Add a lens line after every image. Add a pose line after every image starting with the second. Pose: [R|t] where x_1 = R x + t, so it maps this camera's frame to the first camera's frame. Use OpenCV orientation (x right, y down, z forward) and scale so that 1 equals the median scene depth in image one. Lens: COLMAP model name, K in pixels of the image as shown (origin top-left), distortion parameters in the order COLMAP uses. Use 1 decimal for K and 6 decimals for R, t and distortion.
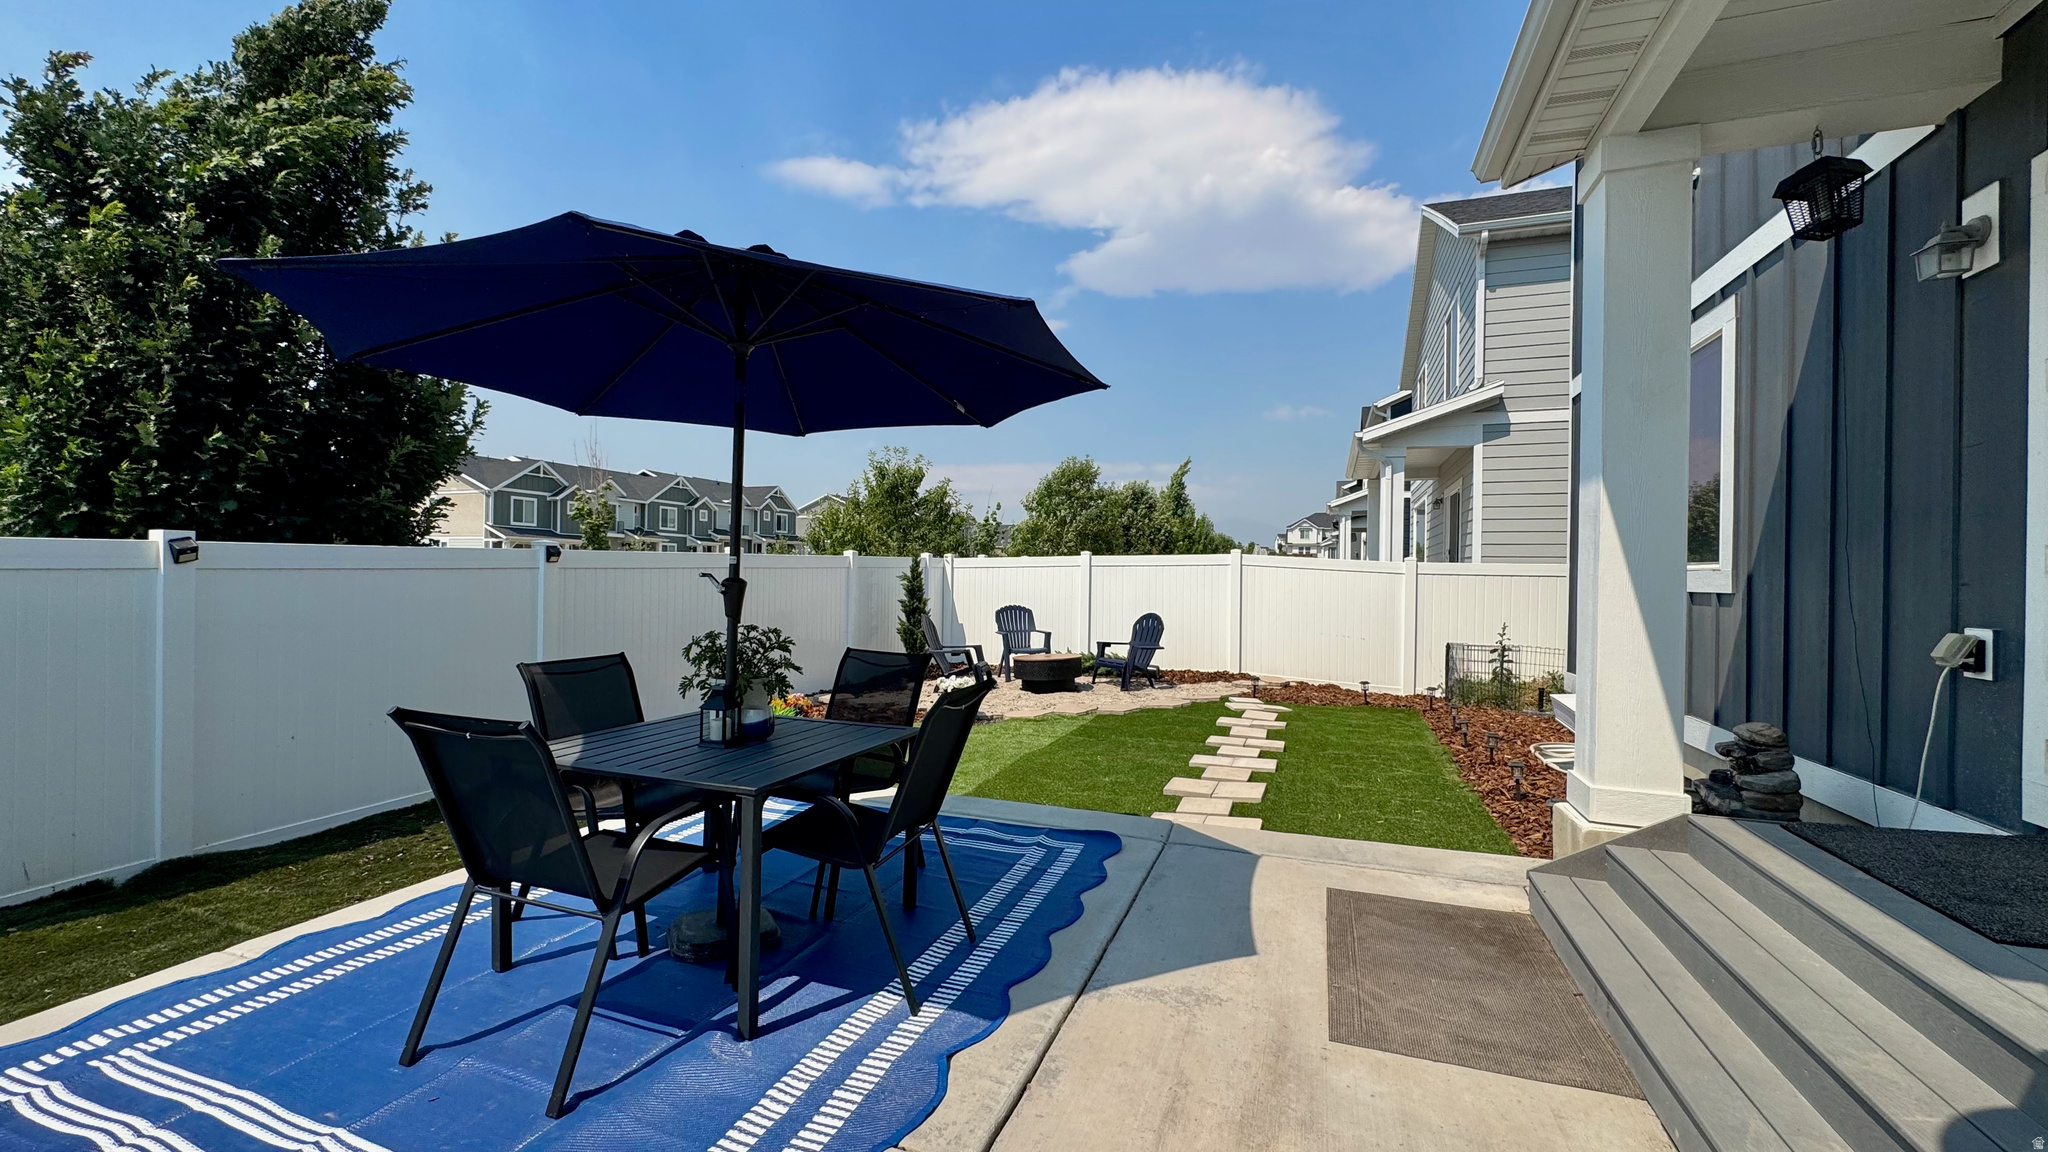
lens RADIAL K [[822.1, 0, 1038.8], [0, 822.1, 579.7], [0, 0, 1]] dist [-0.003510, 0.001080]
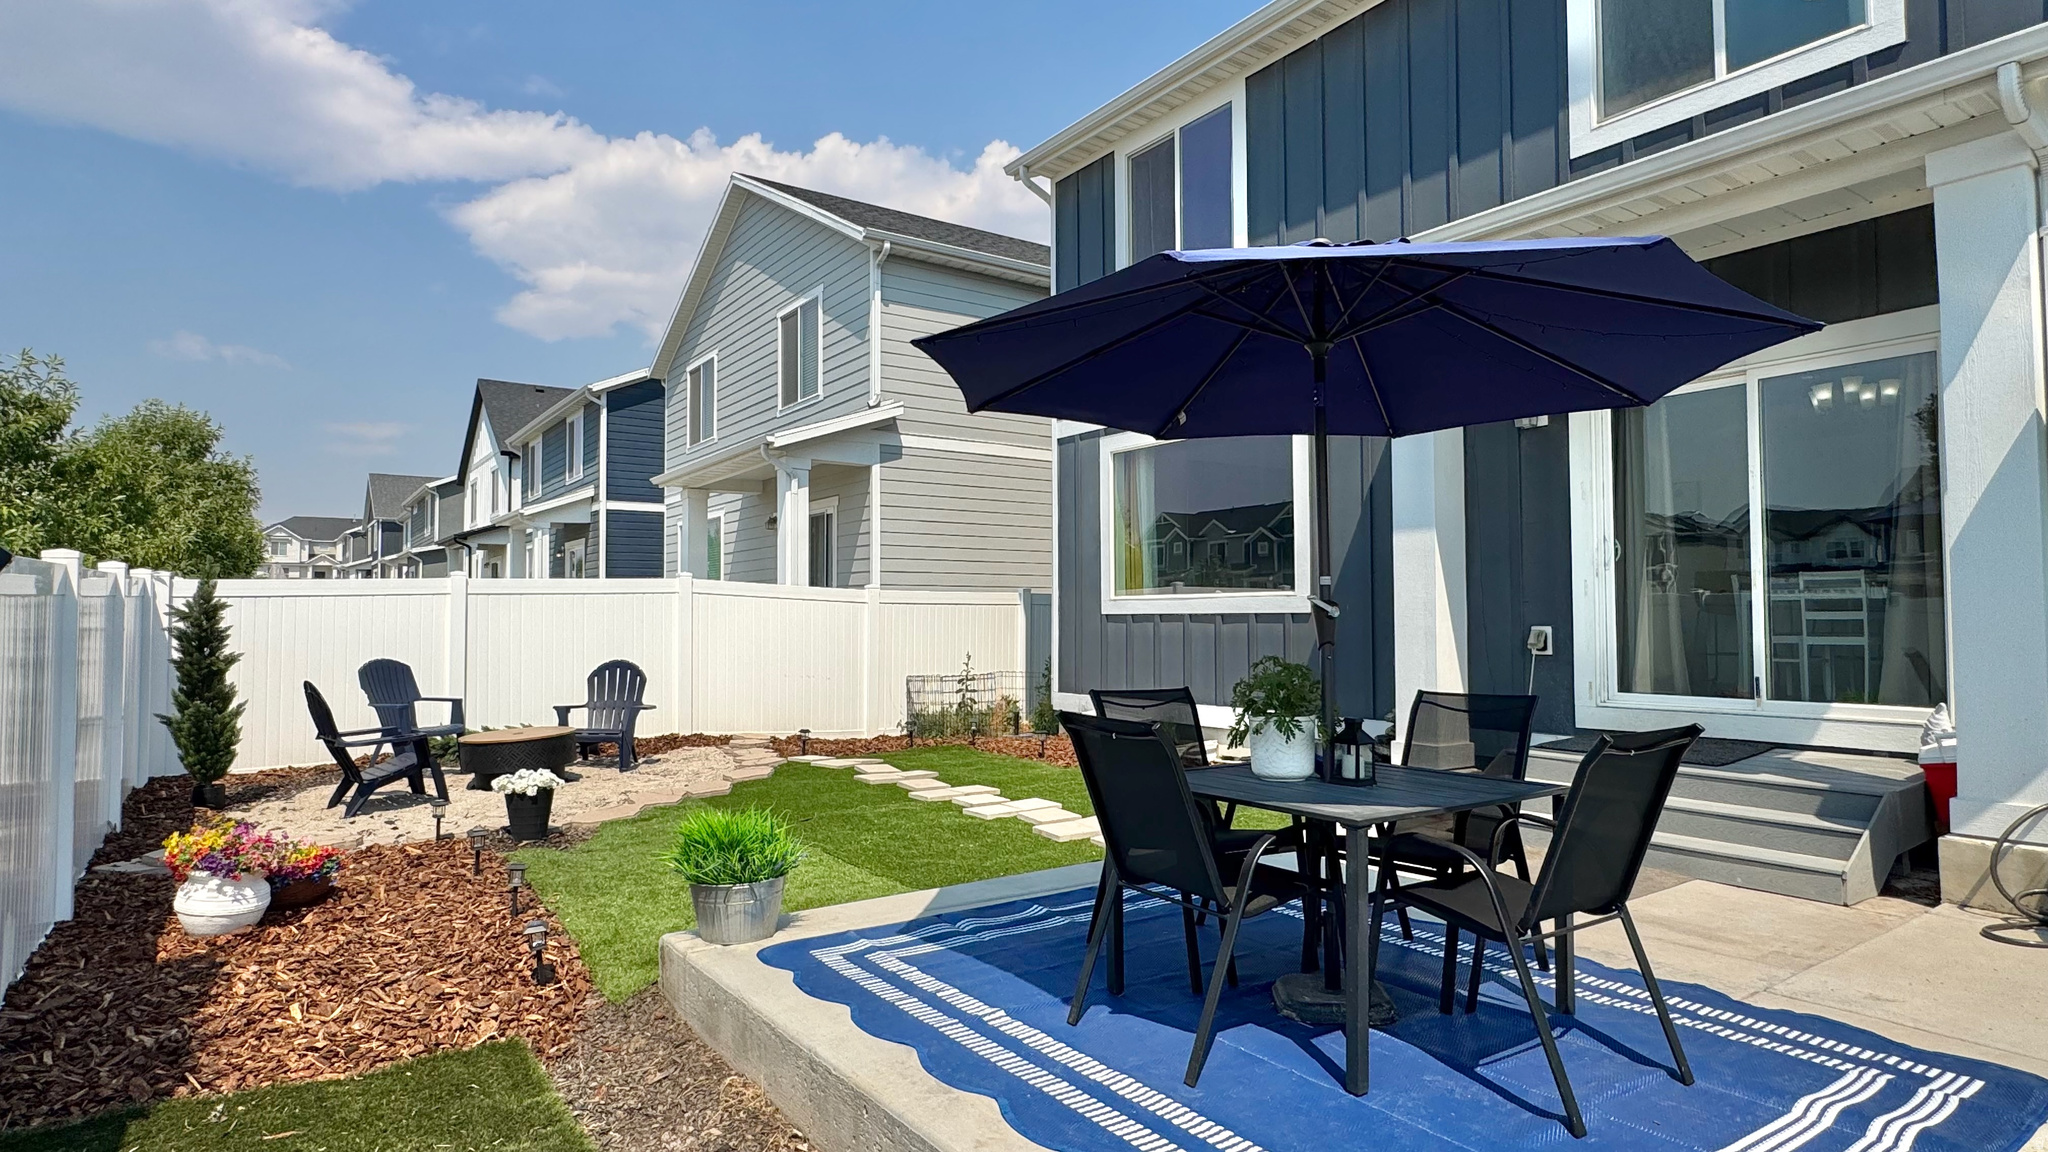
lens RADIAL K [[1095.4, 0, 1035.8], [0, 1095.4, 572.8], [0, 0, 1]] dist [0.036485, 0.000887]
pose [[0.571948, 0.017243, 0.820109, -0.448972], [0.014428, 0.999413, -0.031075, -0.000008], [-0.820163, 0.029606, 0.571363, 0.162472]]
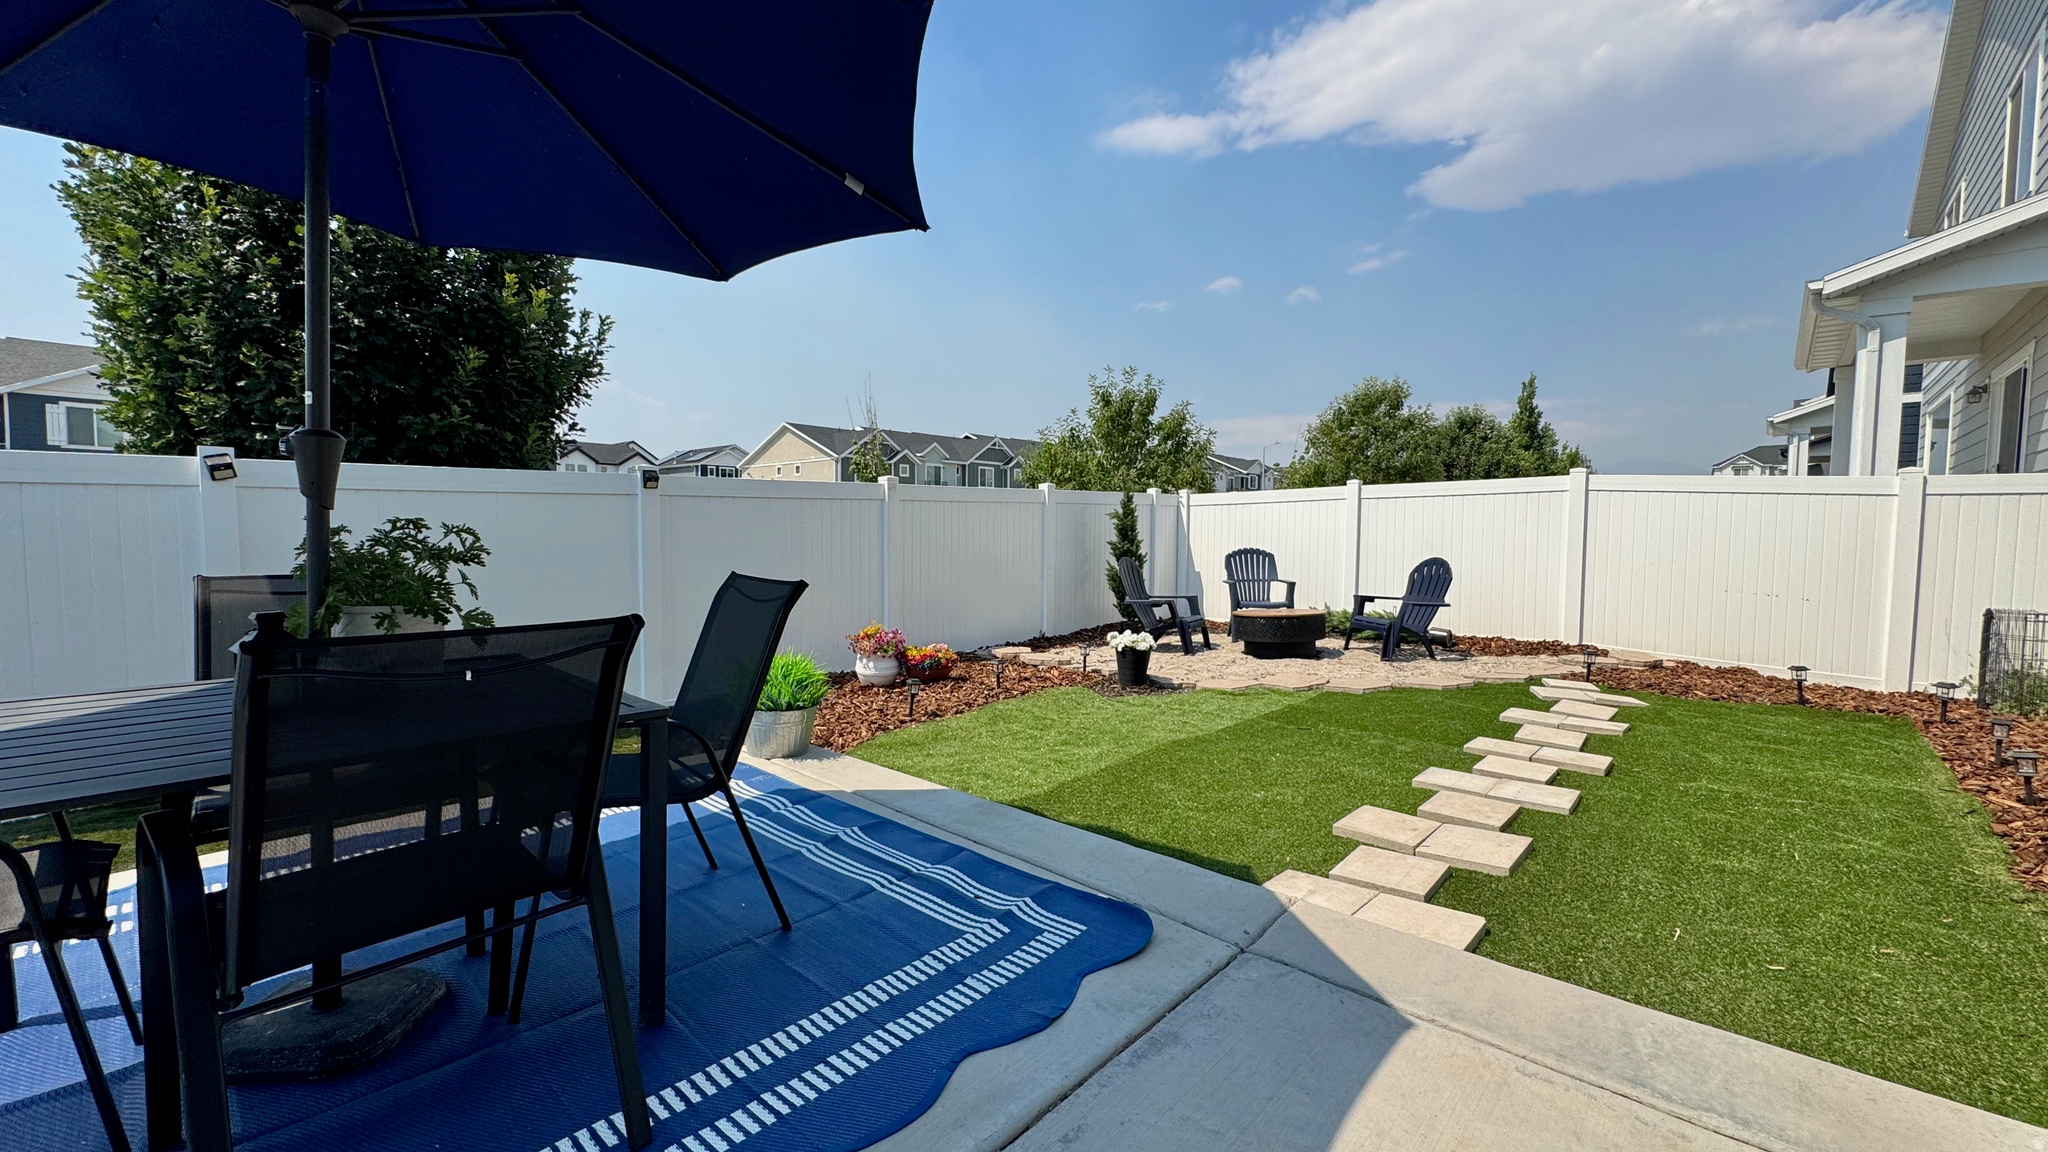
lens RADIAL K [[822.1, 0, 1032.0], [0, 822.1, 566.3], [0, 0, 1]] dist [-0.003510, 0.001080]
pose [[0.920962, 0.007515, -0.389579, 0.093075], [0.006074, 0.999416, 0.033639, 0.022076], [0.389604, -0.033347, 0.920378, 0.187144]]
